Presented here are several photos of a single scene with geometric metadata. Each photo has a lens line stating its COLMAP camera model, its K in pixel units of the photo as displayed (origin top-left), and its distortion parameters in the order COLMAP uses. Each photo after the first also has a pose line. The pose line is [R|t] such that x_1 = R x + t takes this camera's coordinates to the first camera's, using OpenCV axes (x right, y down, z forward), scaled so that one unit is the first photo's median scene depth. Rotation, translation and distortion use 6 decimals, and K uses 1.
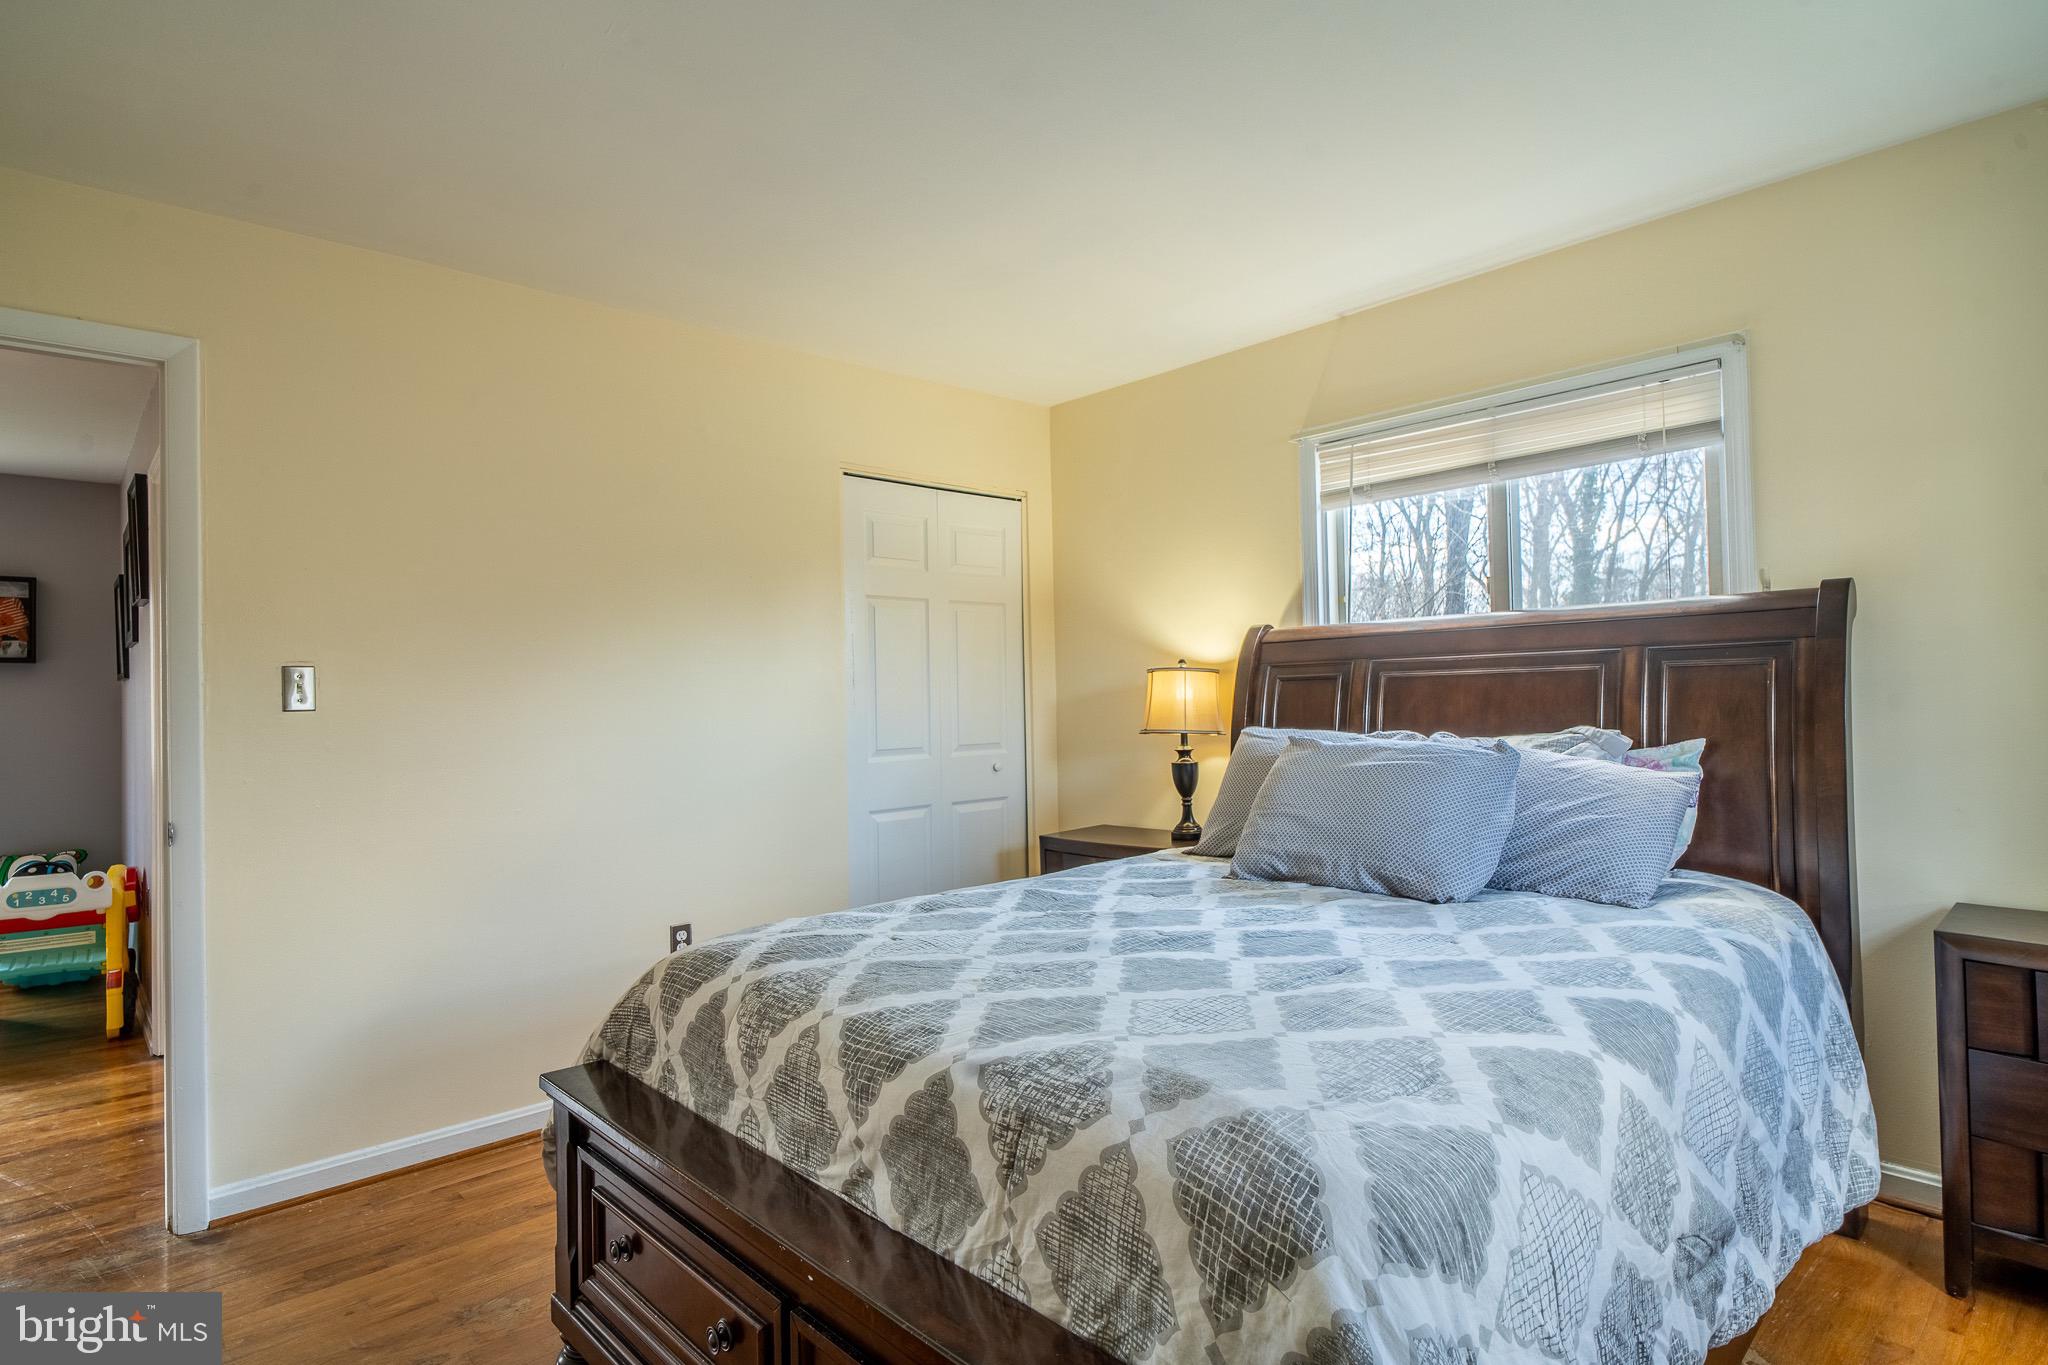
lens RADIAL K [[1061.3, 0, 1025.8], [0, 1061.3, 682.9], [0, 0, 1]] dist [-0.000938, -0.001133]
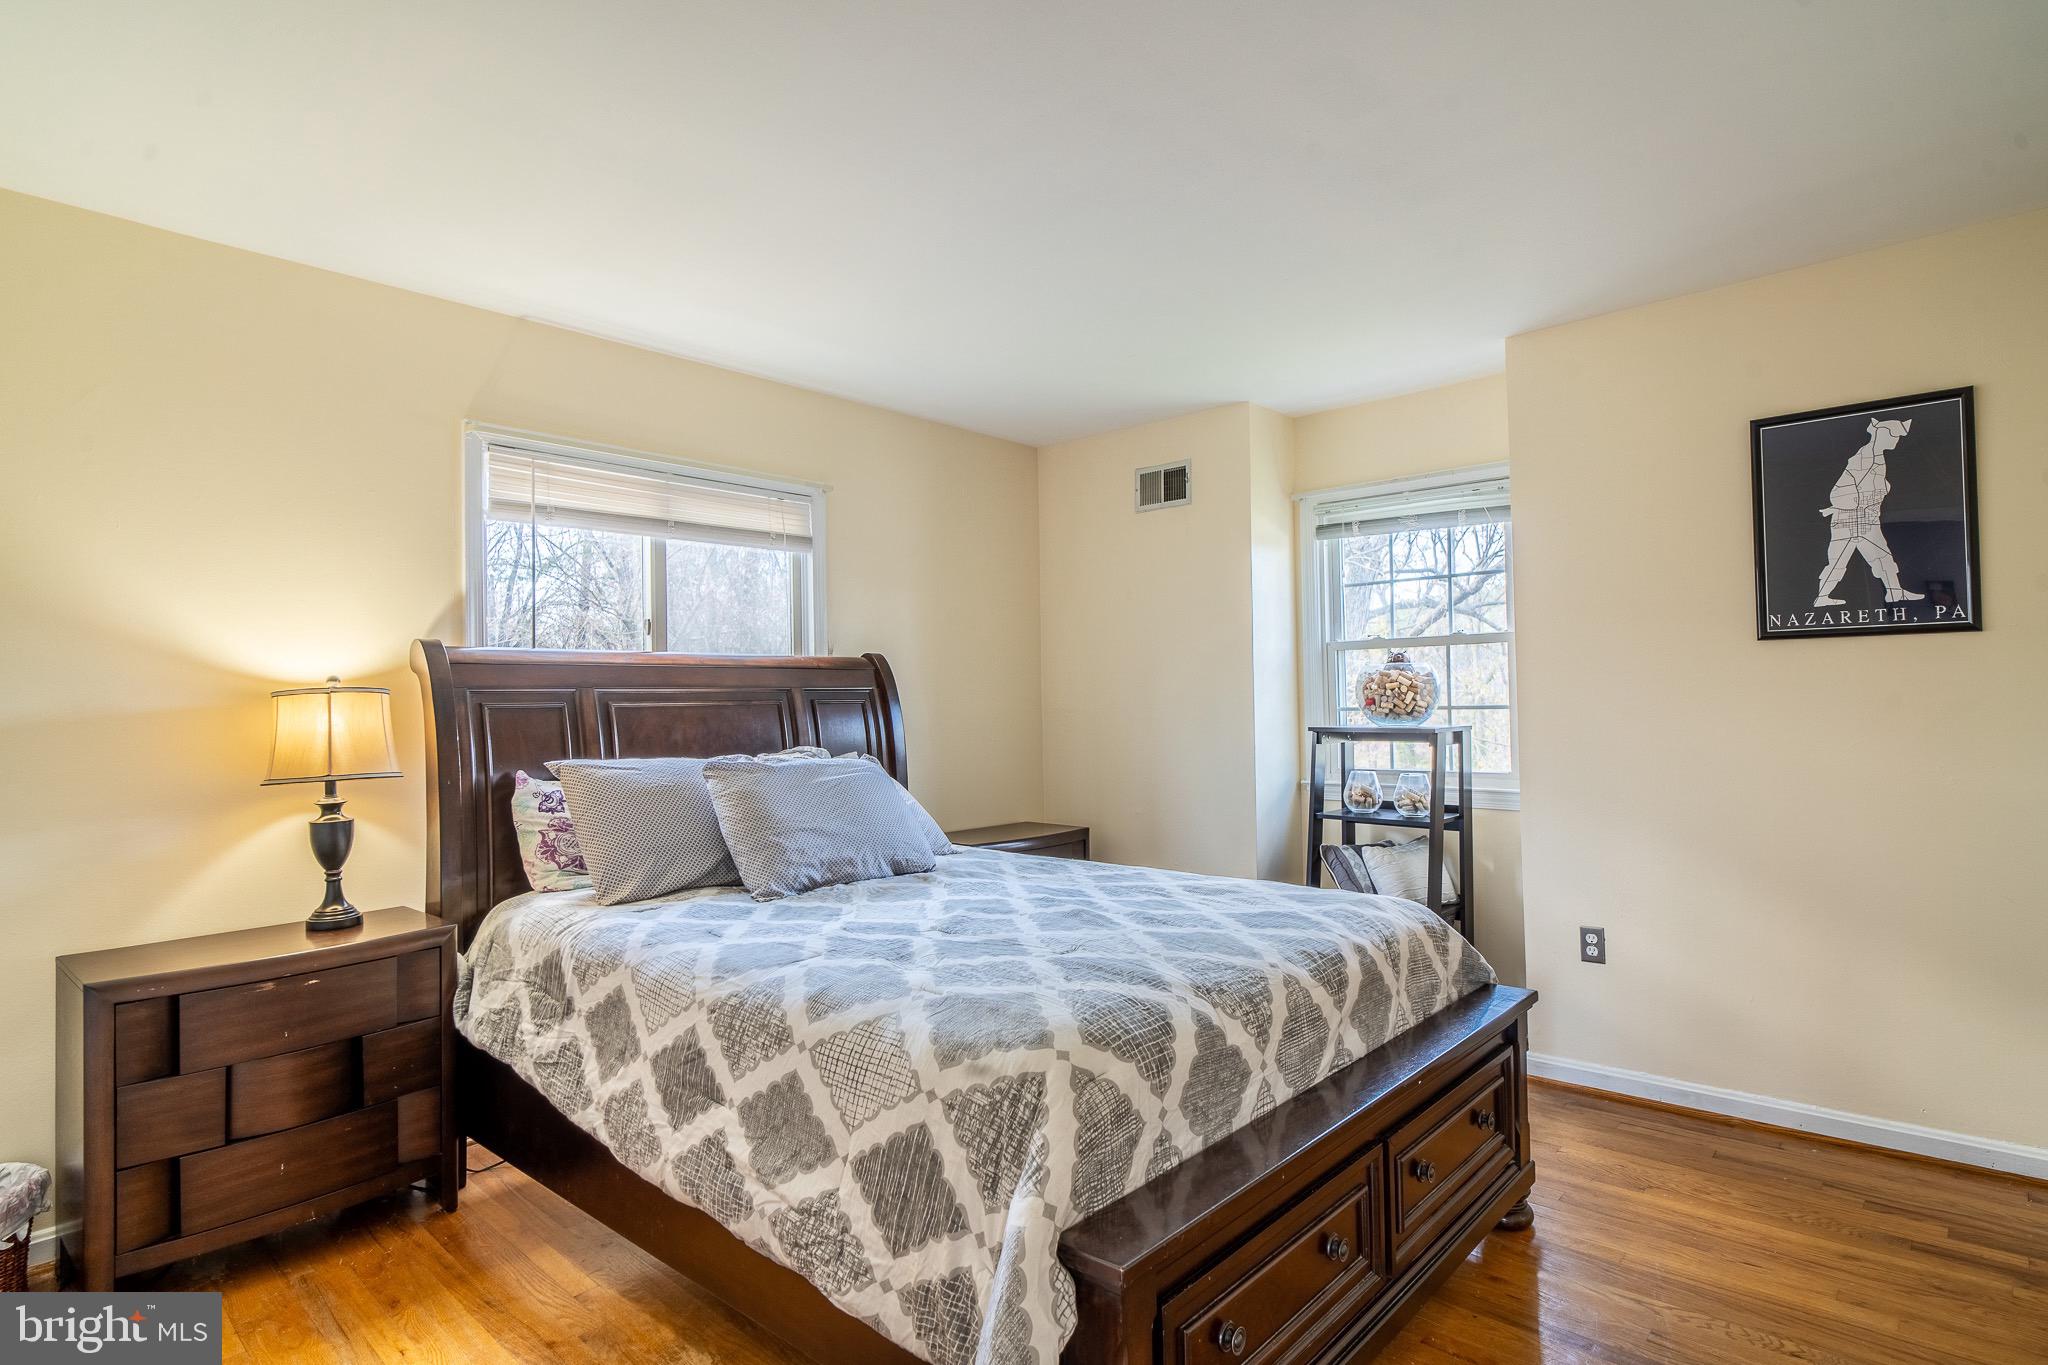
lens RADIAL K [[1061.3, 0, 1026.2], [0, 1061.3, 691.3], [0, 0, 1]] dist [-0.000938, -0.001133]
pose [[-0.088769, 0.033523, 0.995488, -0.719270], [0.000147, 0.999434, -0.033643, 0.013866], [-0.996052, -0.002840, -0.088723, 0.708497]]
